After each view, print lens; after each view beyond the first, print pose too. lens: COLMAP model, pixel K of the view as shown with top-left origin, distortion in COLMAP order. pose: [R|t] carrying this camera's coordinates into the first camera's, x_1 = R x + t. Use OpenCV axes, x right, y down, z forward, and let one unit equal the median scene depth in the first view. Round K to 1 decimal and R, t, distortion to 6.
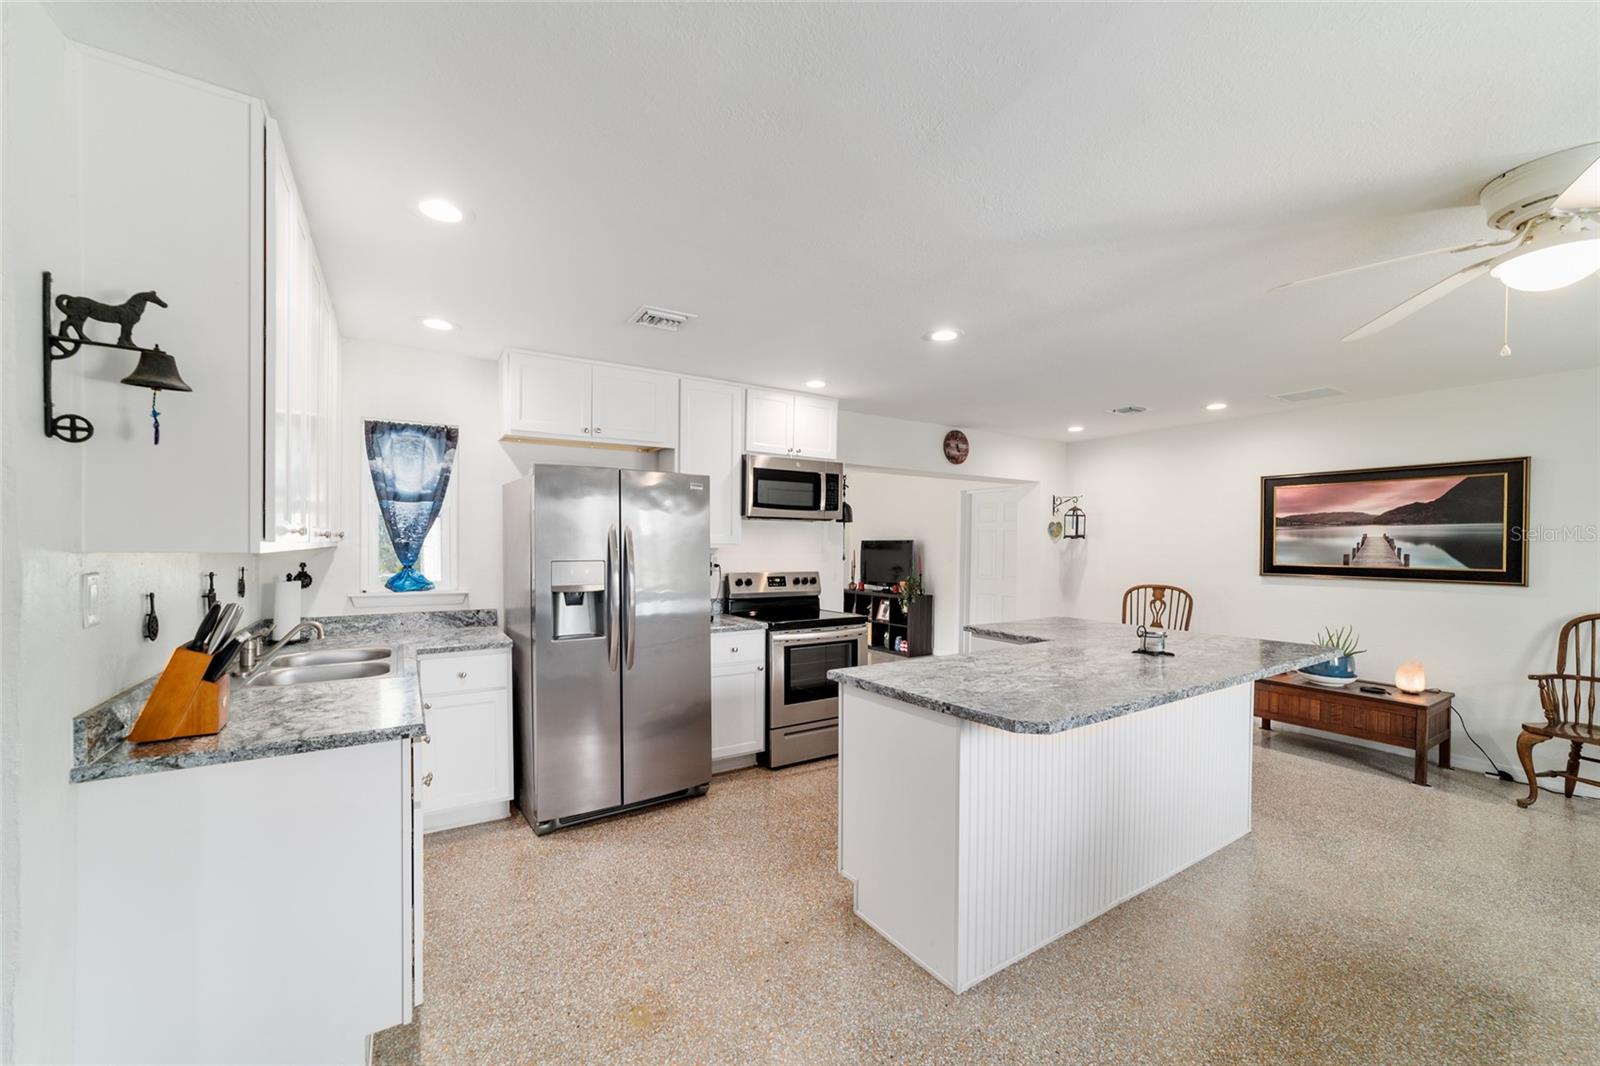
lens RADIAL K [[616.6, 0, 798.6], [0, 616.6, 554.8], [0, 0, 1]] dist [-0.017802, 0.008011]
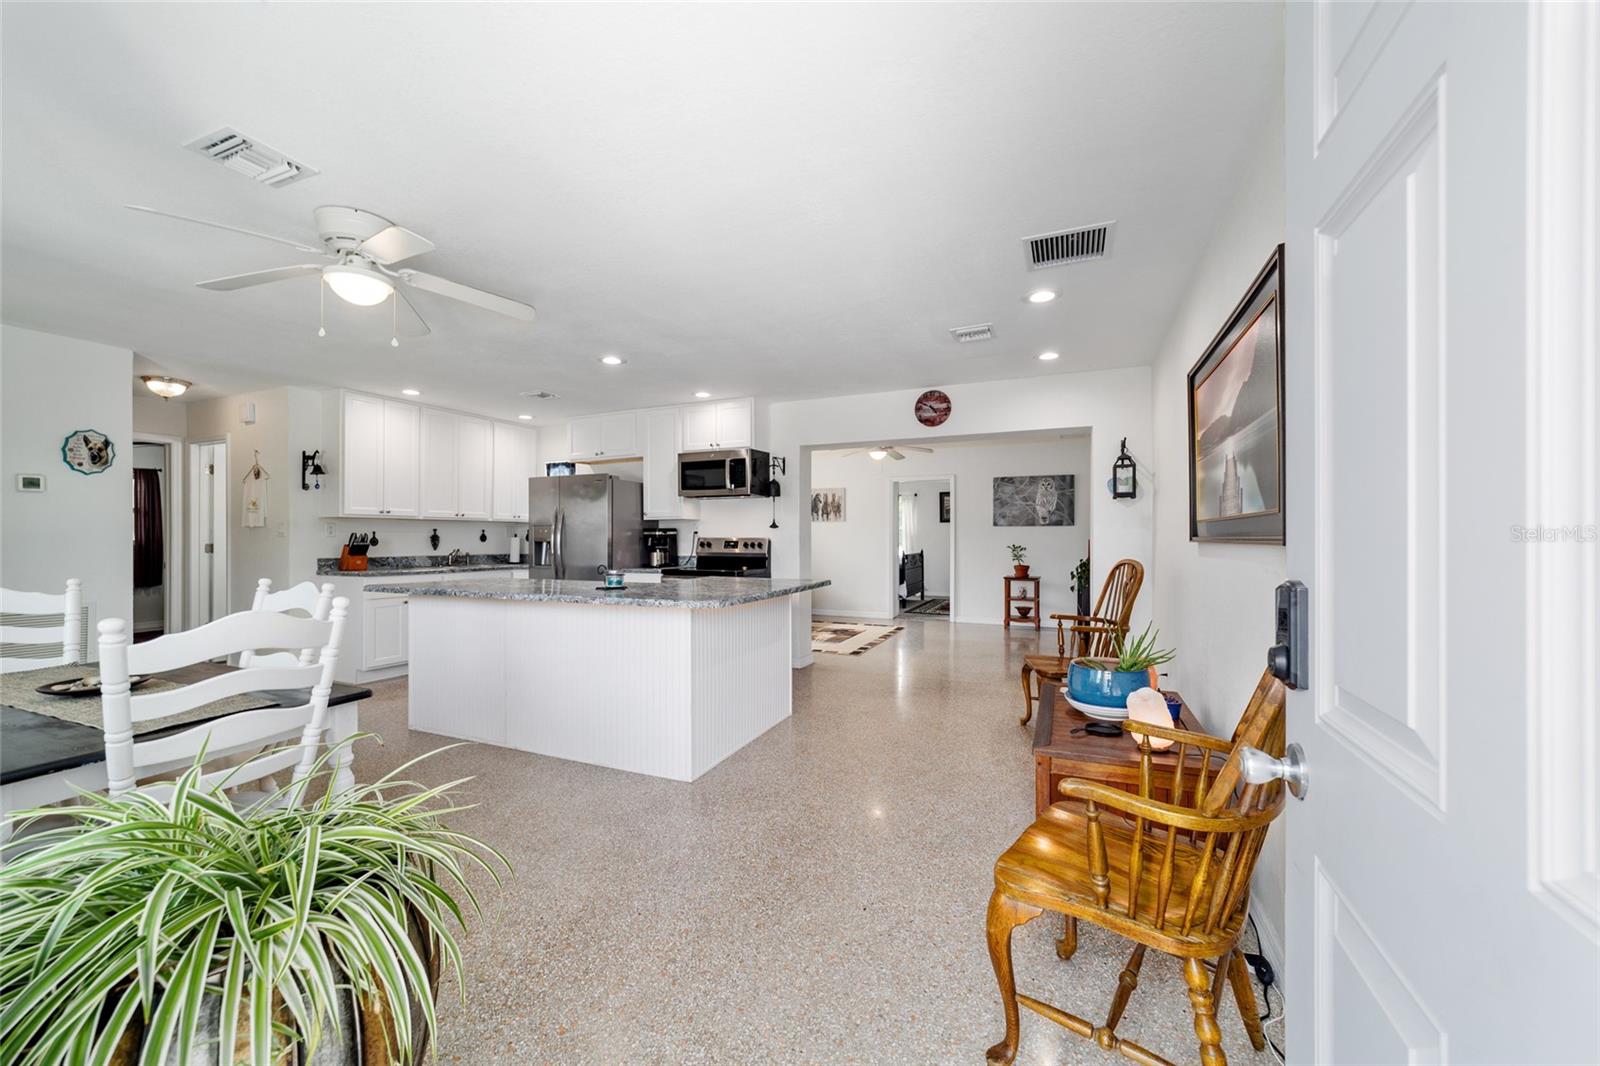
lens RADIAL K [[616.6, 0, 799.0], [0, 616.6, 532.0], [0, 0, 1]] dist [-0.017802, 0.008011]
pose [[0.557340, -0.015374, -0.830142, 1.236569], [-0.010487, 0.999618, -0.025553, 0.051895], [0.830218, 0.022948, 0.556966, 0.435201]]
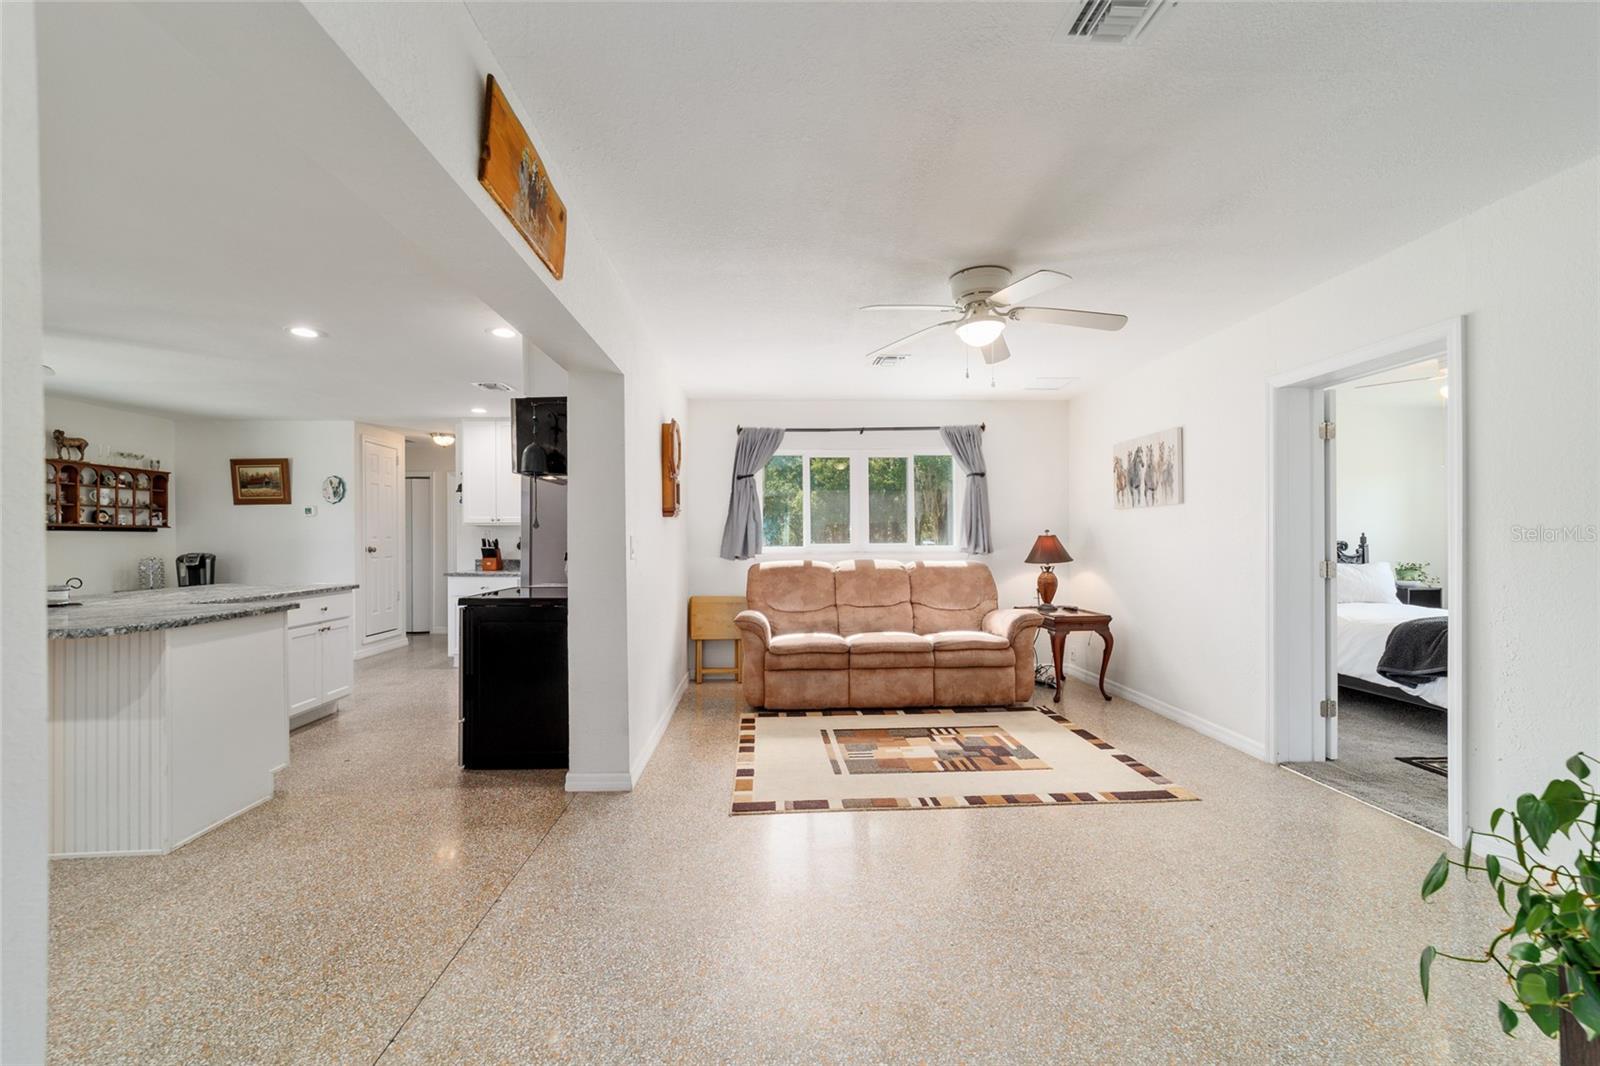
lens RADIAL K [[616.6, 0, 793.4], [0, 616.6, 538.3], [0, 0, 1]] dist [-0.017802, 0.008011]
pose [[-0.492771, -0.006801, -0.870132, 0.594915], [-0.015635, 0.999877, 0.001040, 0.016549], [0.870019, 0.014117, -0.492817, 1.797329]]
